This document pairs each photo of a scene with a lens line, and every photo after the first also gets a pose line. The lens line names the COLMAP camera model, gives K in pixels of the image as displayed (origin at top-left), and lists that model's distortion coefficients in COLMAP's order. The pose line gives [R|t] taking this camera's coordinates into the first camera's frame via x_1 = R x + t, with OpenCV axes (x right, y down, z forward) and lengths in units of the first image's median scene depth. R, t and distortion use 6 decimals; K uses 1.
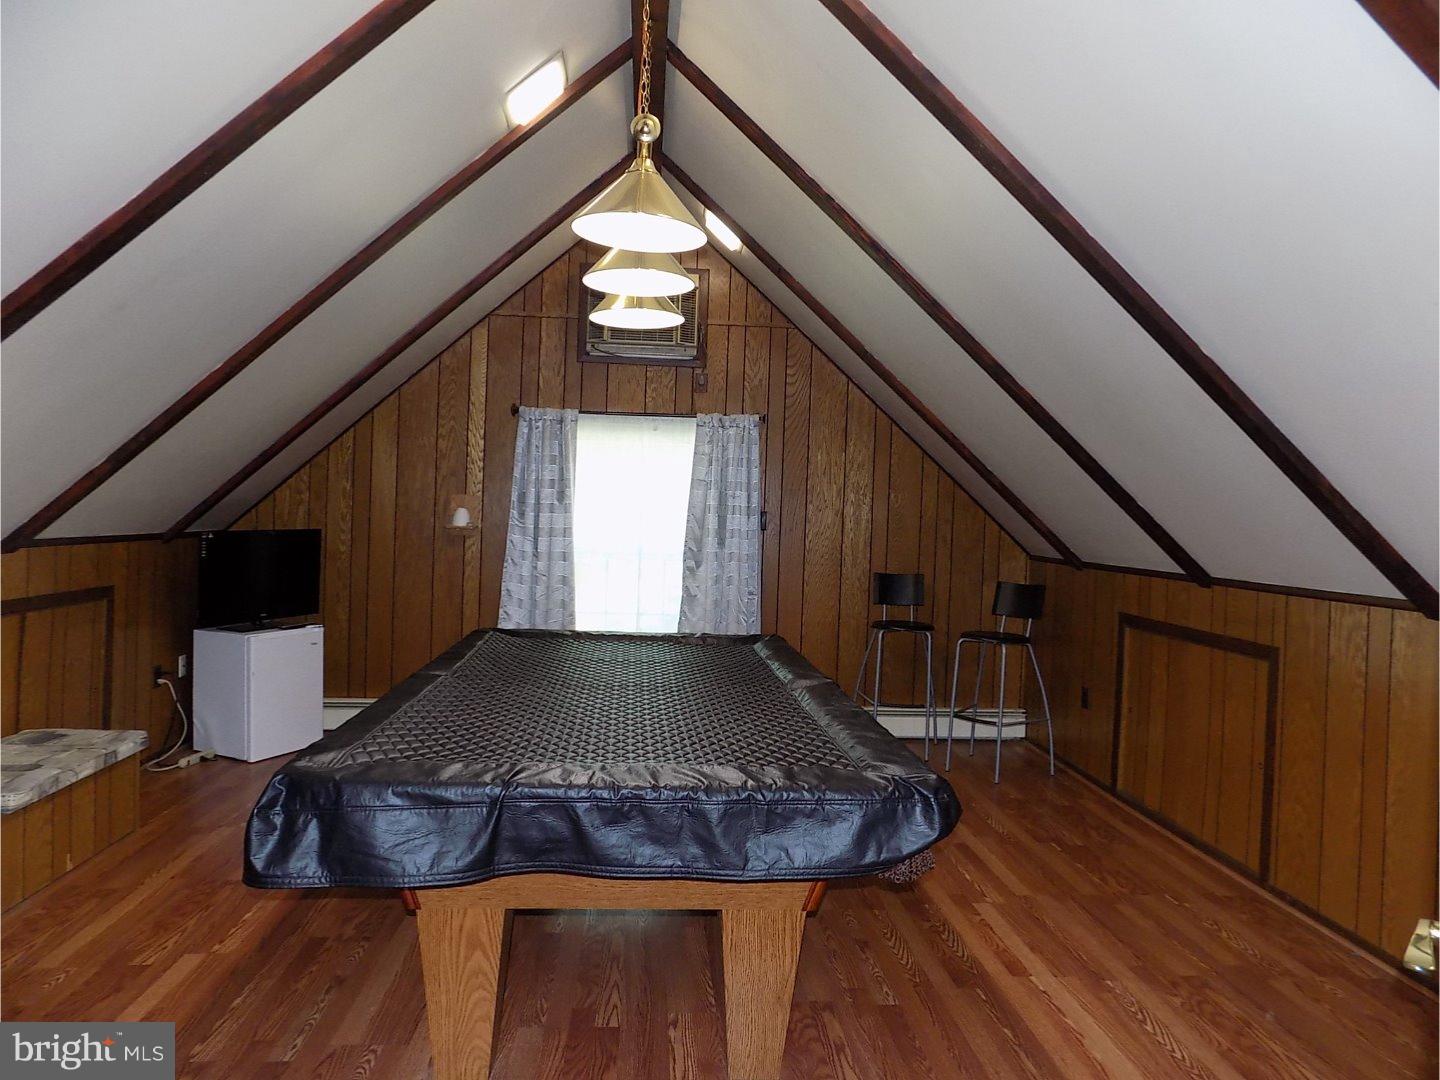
lens RADIAL K [[962.8, 0, 718.9], [0, 962.8, 532.4], [0, 0, 1]] dist [-0.080820, 0.066714]
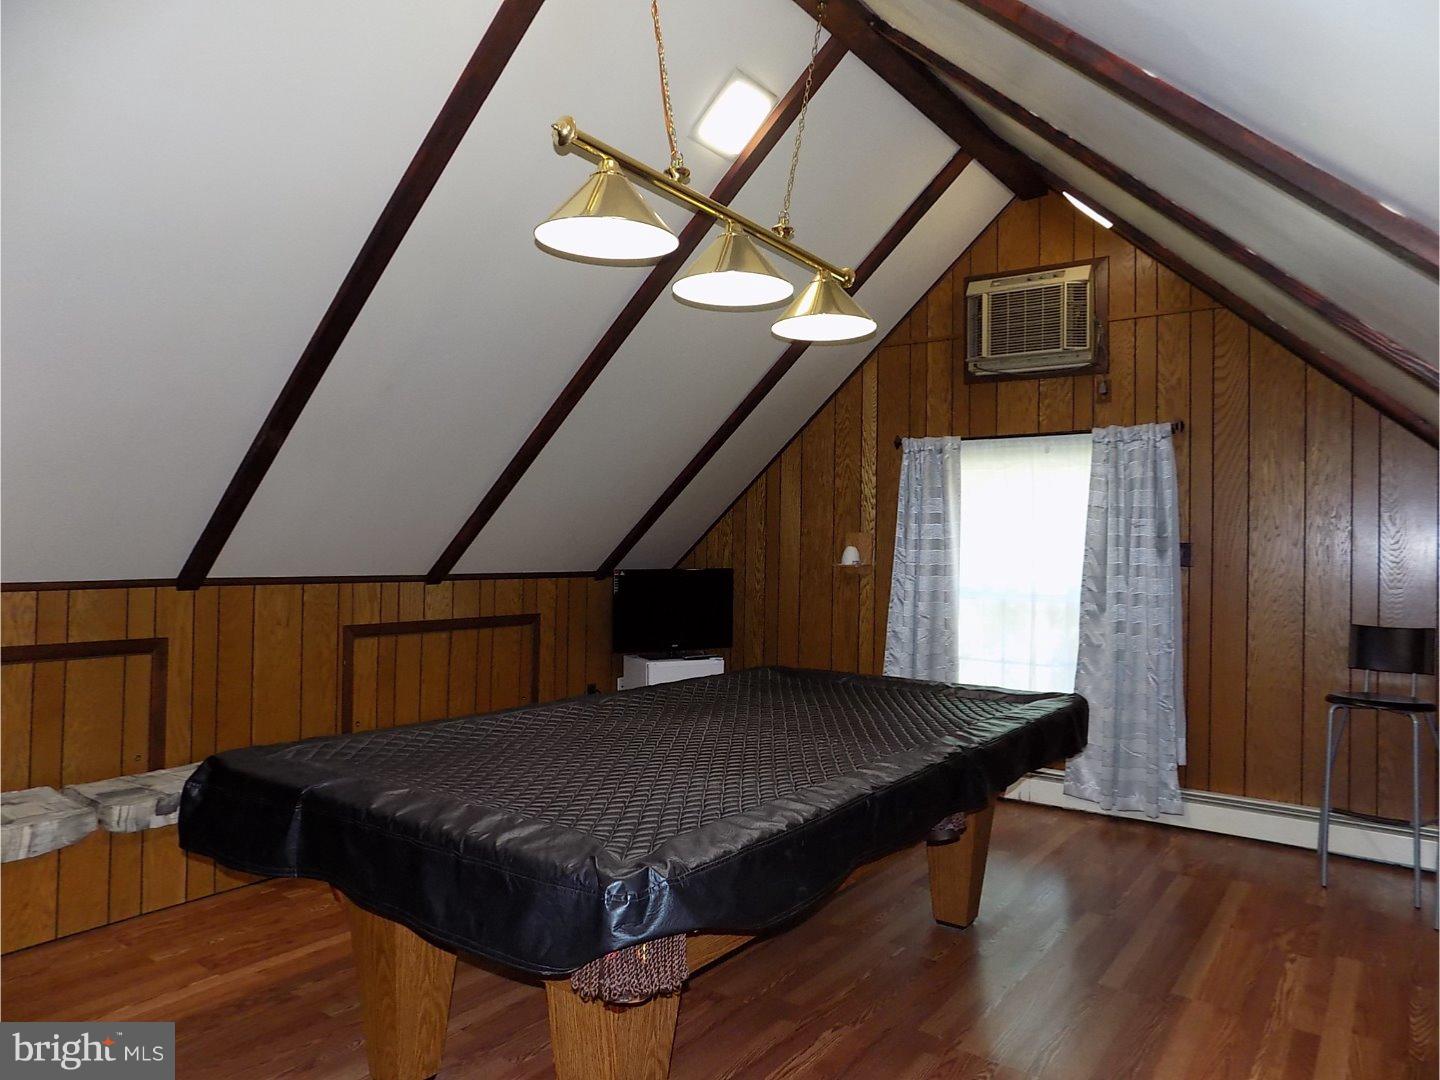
lens RADIAL K [[962.8, 0, 715.0], [0, 962.8, 541.6], [0, 0, 1]] dist [-0.080820, 0.066714]
pose [[0.760228, -0.024518, -0.649193, 0.262901], [-0.001986, 0.999195, -0.040062, 0.009338], [0.649653, 0.031745, 0.759568, 0.155032]]
